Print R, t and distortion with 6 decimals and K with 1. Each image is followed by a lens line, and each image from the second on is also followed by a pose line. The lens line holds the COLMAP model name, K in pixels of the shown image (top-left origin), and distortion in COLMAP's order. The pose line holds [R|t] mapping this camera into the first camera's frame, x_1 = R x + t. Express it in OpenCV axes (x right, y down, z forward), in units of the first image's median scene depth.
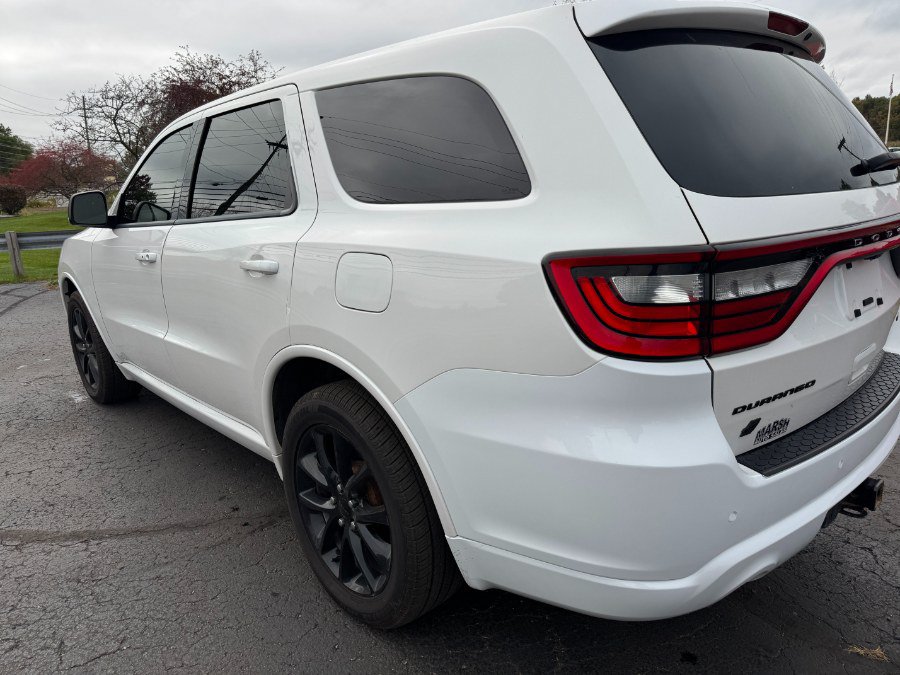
lens RADIAL K [[637.6, 0, 455.2], [0, 637.6, 340.1], [0, 0, 1]] dist [-0.003241, -0.000208]
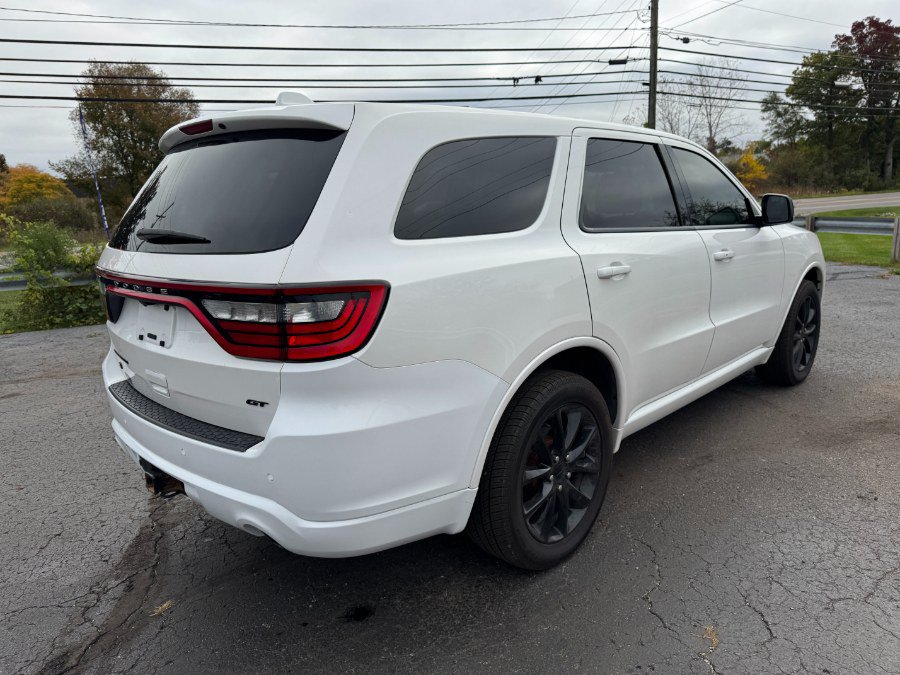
lens RADIAL K [[637.6, 0, 451.2], [0, 637.6, 344.1], [0, 0, 1]] dist [-0.003241, -0.000208]
pose [[0.082912, 0.257635, -0.962678, 1.642851], [-0.207167, 0.949357, 0.236227, -0.405696], [0.974786, 0.179849, 0.132087, 1.182884]]
